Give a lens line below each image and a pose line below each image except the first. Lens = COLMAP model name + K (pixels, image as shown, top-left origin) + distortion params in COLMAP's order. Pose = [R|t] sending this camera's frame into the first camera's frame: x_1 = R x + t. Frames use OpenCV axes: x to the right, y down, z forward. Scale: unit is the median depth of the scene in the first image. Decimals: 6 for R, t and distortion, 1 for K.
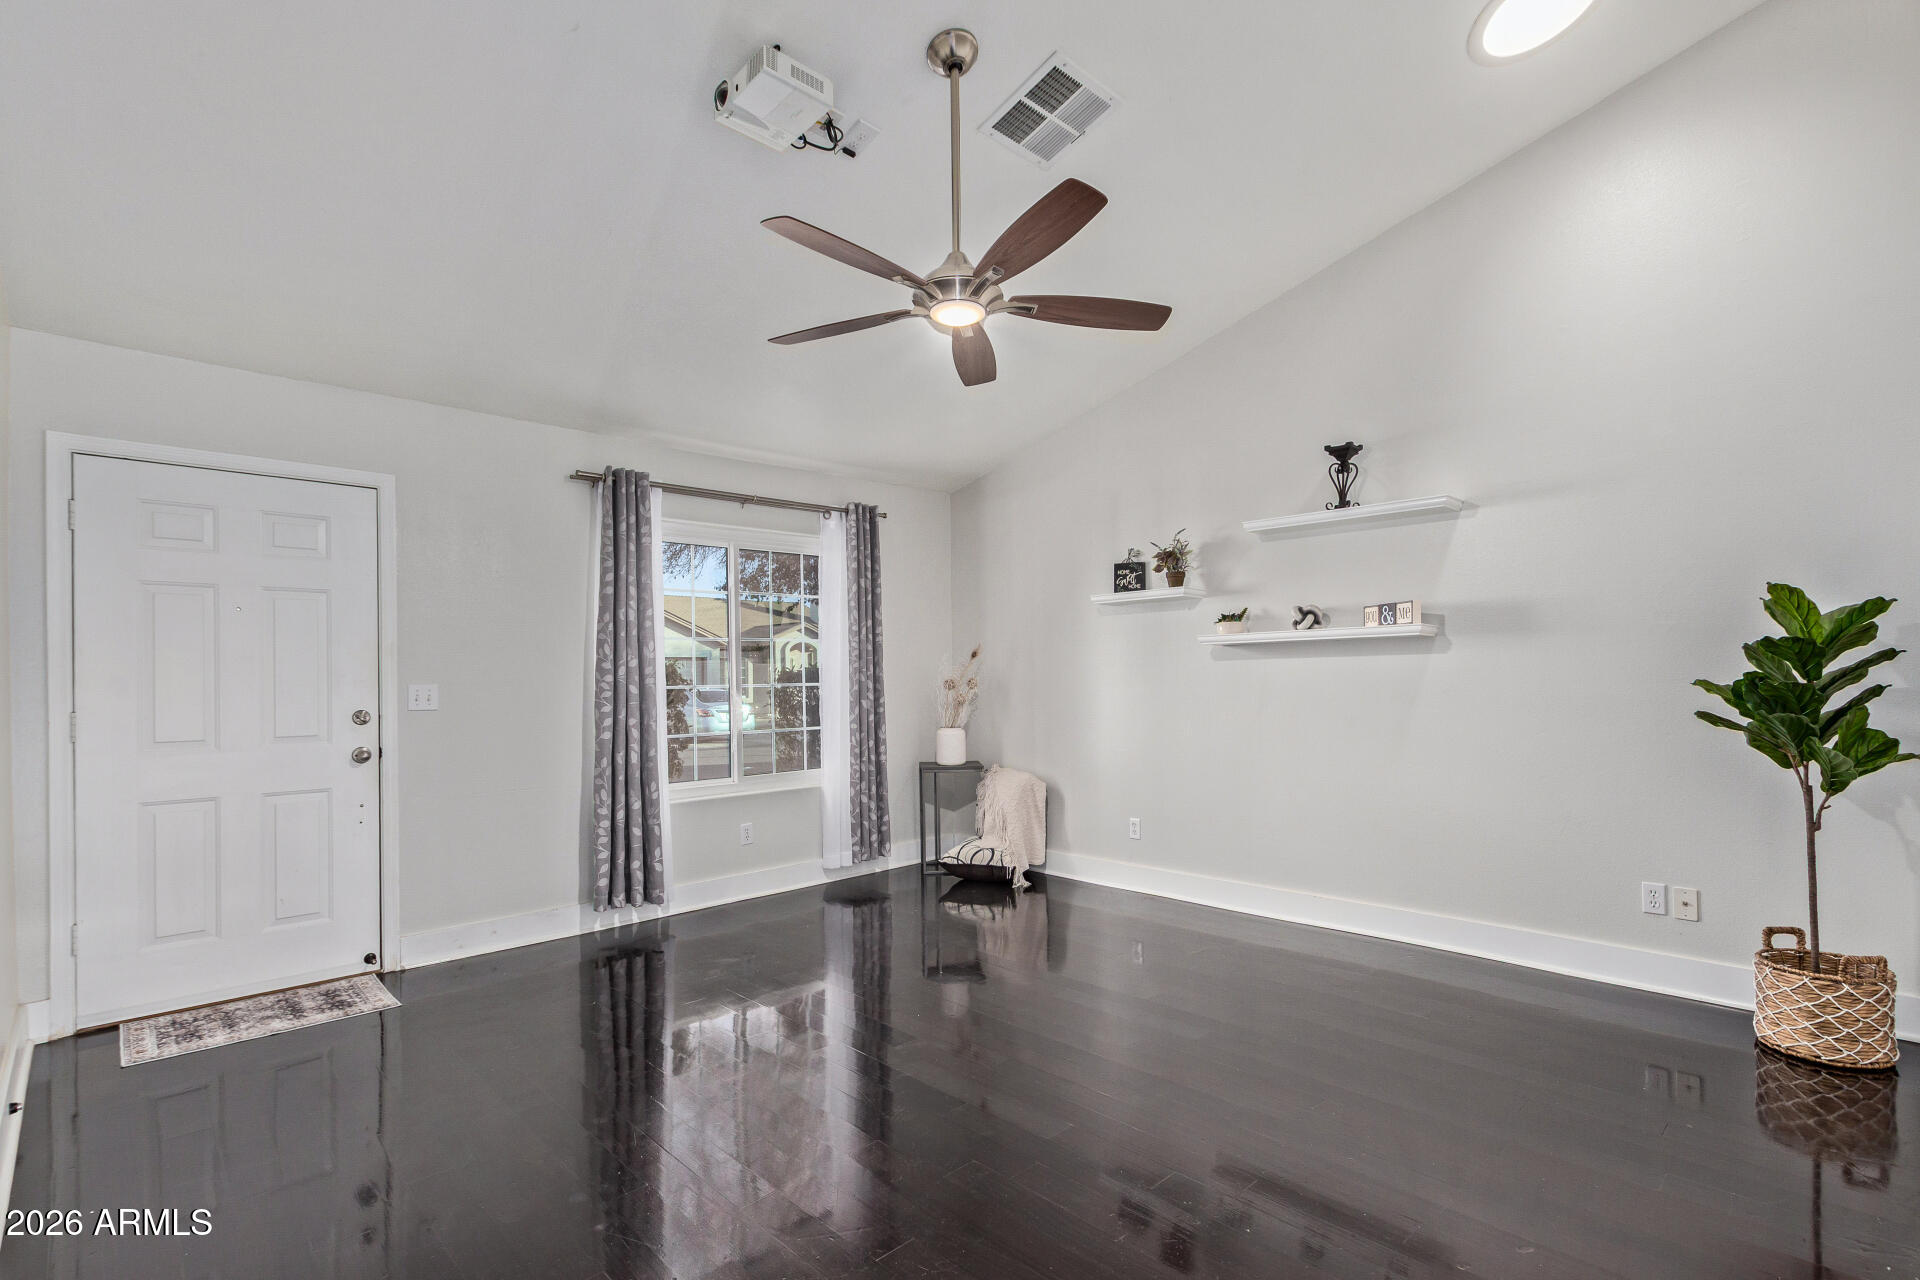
lens RADIAL K [[884.8, 0, 965.0], [0, 884.8, 667.9], [0, 0, 1]] dist [-0.011915, -0.000515]
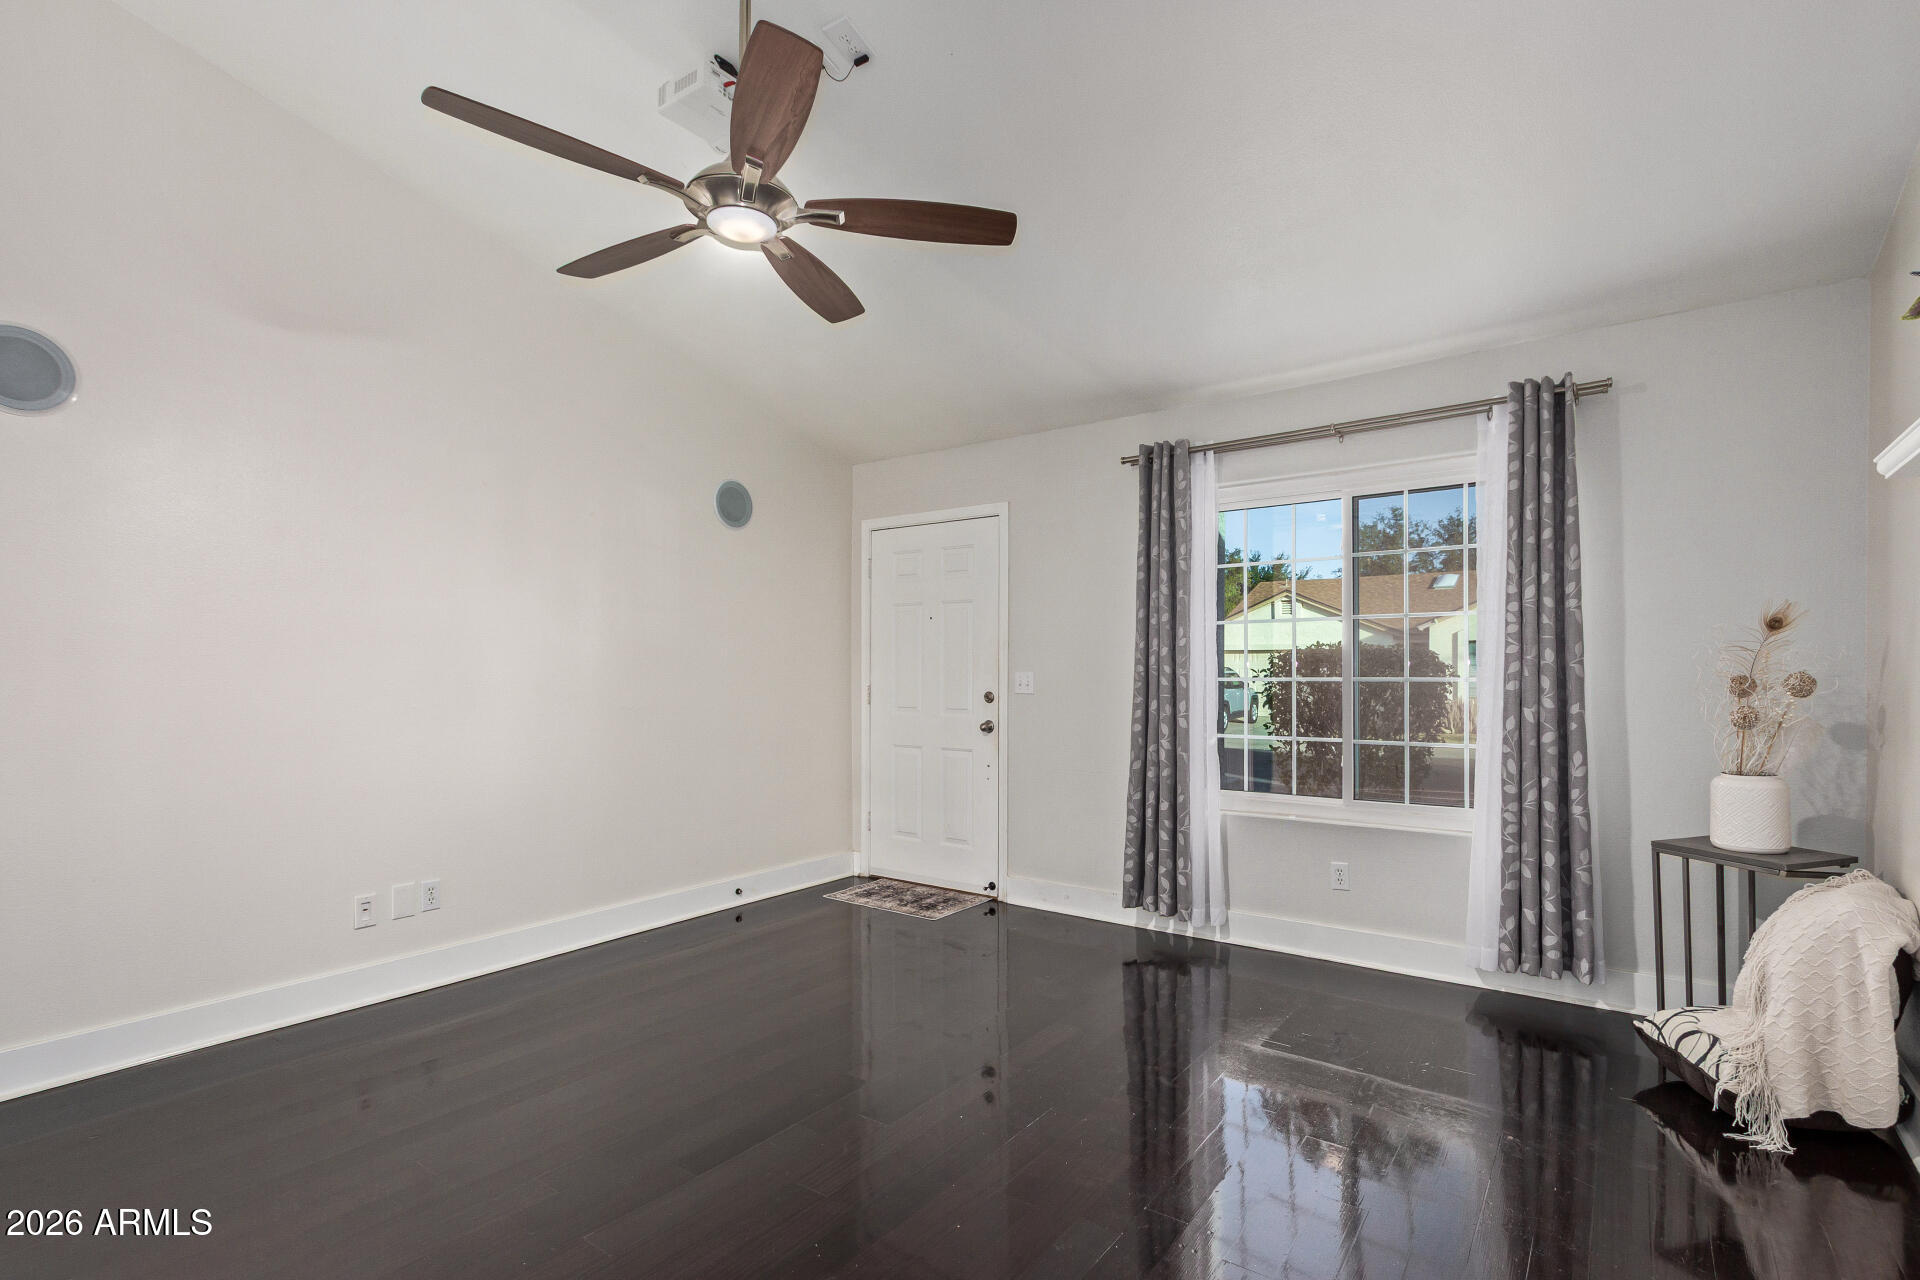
lens RADIAL K [[884.8, 0, 965.0], [0, 884.8, 667.9], [0, 0, 1]] dist [-0.011915, -0.000515]
pose [[0.177062, 0.007714, -0.984170, 0.440096], [0.007255, 0.999932, 0.009143, 0.001225], [0.984173, -0.008759, 0.176994, 0.560627]]
